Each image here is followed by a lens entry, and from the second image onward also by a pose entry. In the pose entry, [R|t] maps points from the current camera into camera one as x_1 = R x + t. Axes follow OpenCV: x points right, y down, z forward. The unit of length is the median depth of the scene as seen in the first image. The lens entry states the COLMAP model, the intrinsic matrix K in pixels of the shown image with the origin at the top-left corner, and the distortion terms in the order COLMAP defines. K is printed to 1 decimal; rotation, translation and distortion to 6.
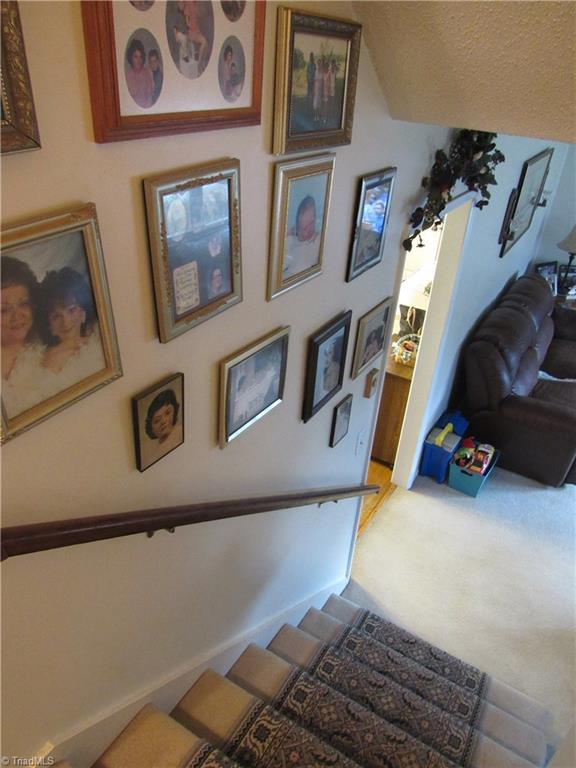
lens RADIAL K [[551.4, 0, 285.6], [0, 551.4, 383.7], [0, 0, 1]] dist [-0.024813, 0.004035]
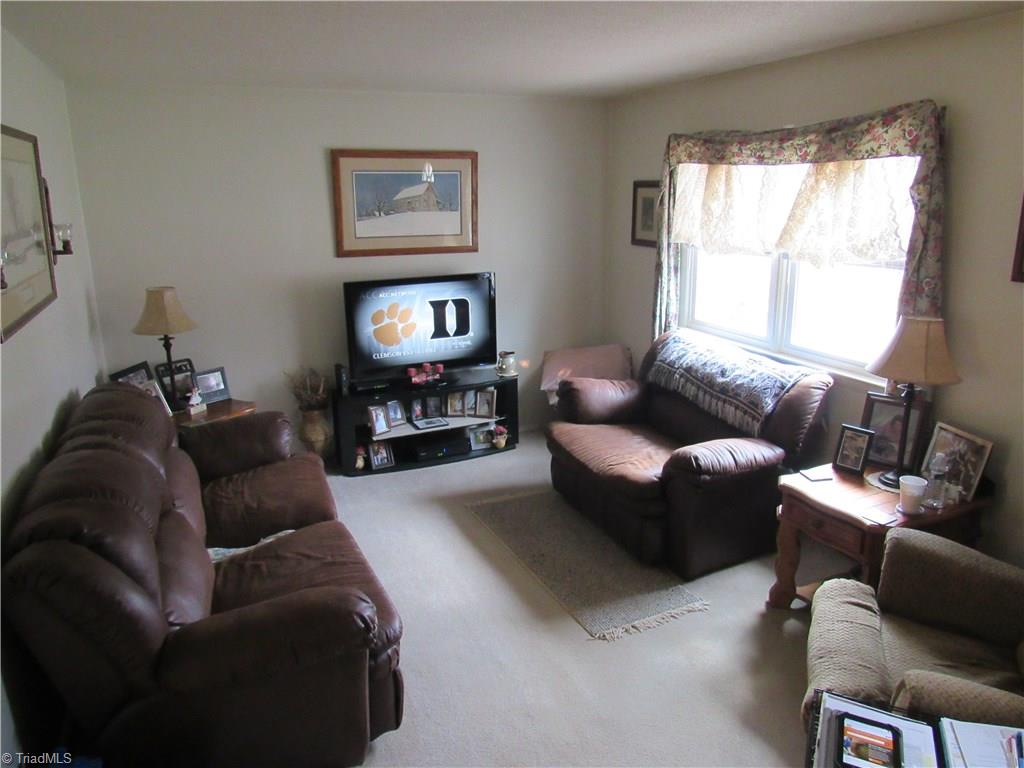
lens RADIAL K [[735.2, 0, 507.4], [0, 735.2, 383.8], [0, 0, 1]] dist [-0.024813, 0.004035]
pose [[0.578078, -0.273392, 0.768819, 0.189691], [0.466834, 0.883578, -0.036814, -0.006388], [-0.669247, 0.380192, 0.638406, 0.420209]]
